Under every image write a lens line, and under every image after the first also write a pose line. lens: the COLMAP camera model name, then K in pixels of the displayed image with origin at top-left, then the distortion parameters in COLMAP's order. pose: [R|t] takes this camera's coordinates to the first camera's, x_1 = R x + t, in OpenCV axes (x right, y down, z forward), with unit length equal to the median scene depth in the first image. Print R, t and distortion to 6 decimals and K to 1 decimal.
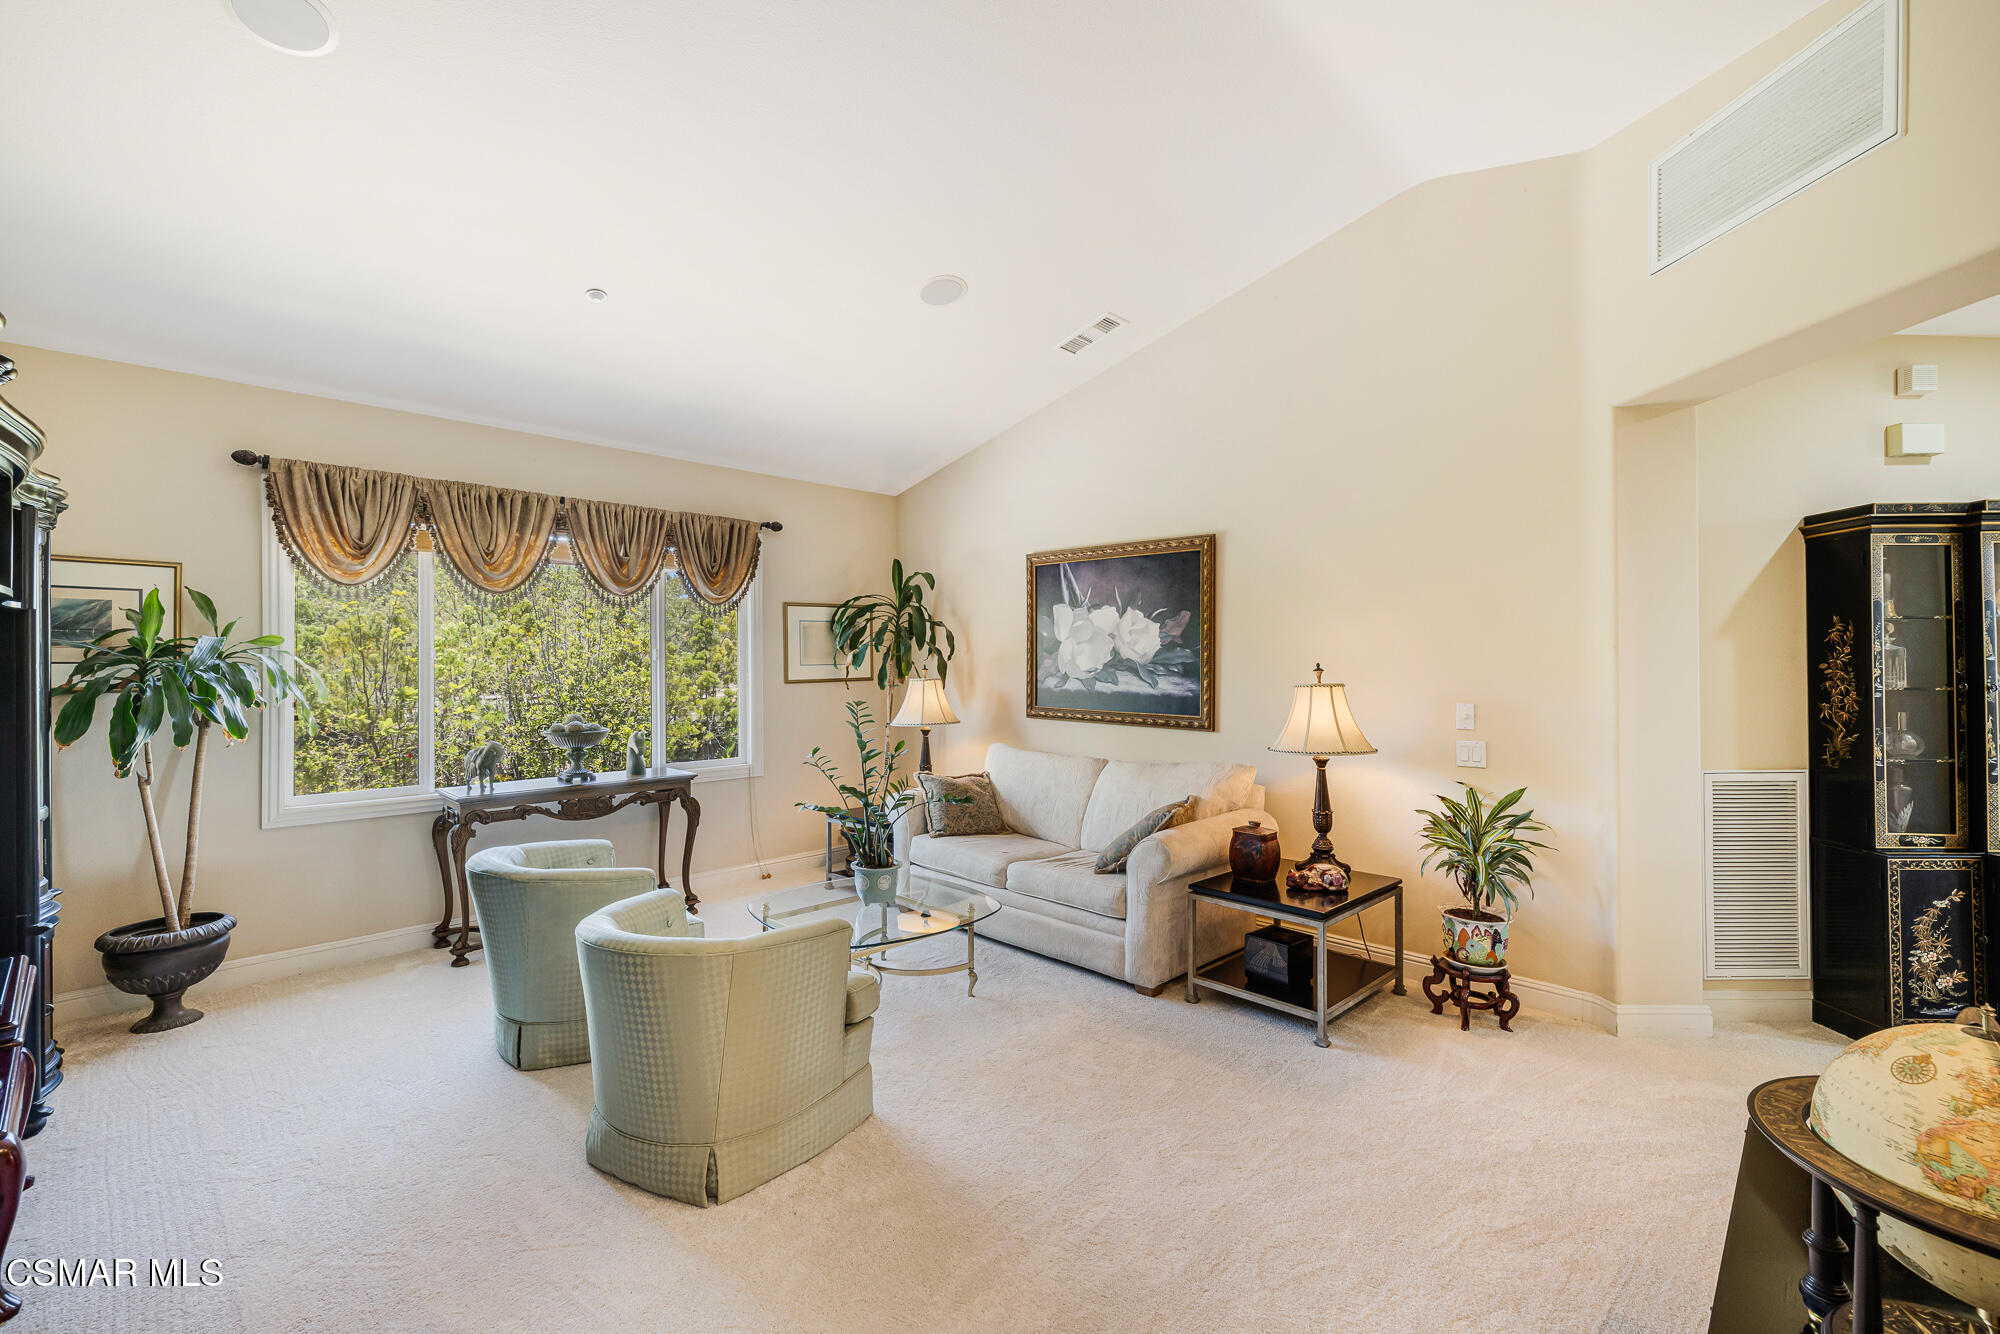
lens RADIAL K [[832.9, 0, 1000.0], [0, 832.9, 667.0], [0, 0, 1]] dist [-0.001153, -0.000237]
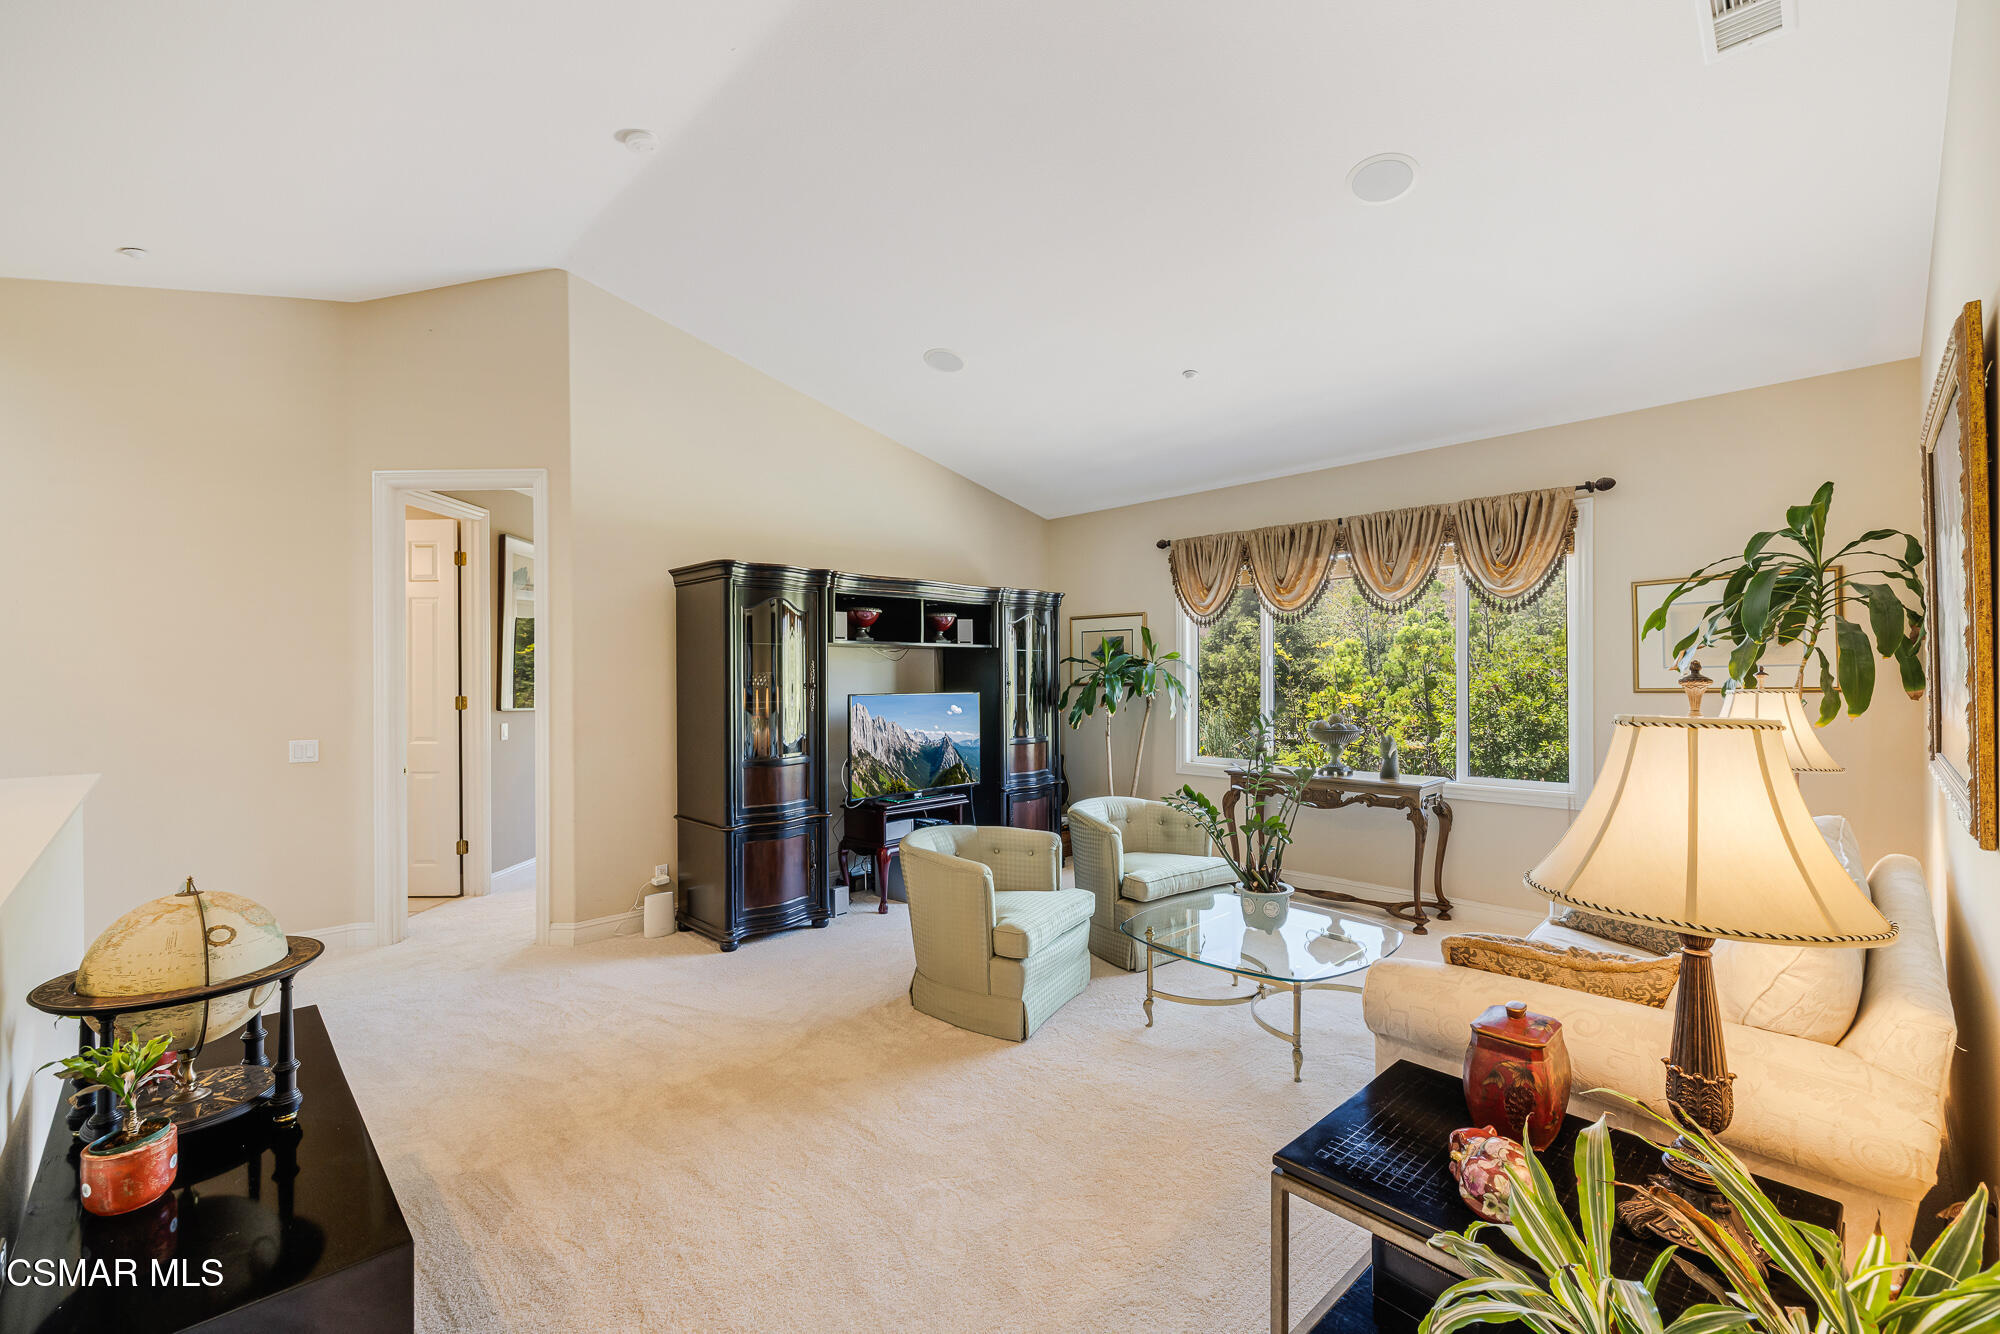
lens RADIAL K [[832.9, 0, 1000.0], [0, 832.9, 667.0], [0, 0, 1]] dist [-0.001153, -0.000237]
pose [[-0.002606, -0.010863, -0.999938, 0.598071], [0.000107, 0.999941, -0.010863, 0.006439], [0.999997, -0.000136, -0.002605, 0.557987]]
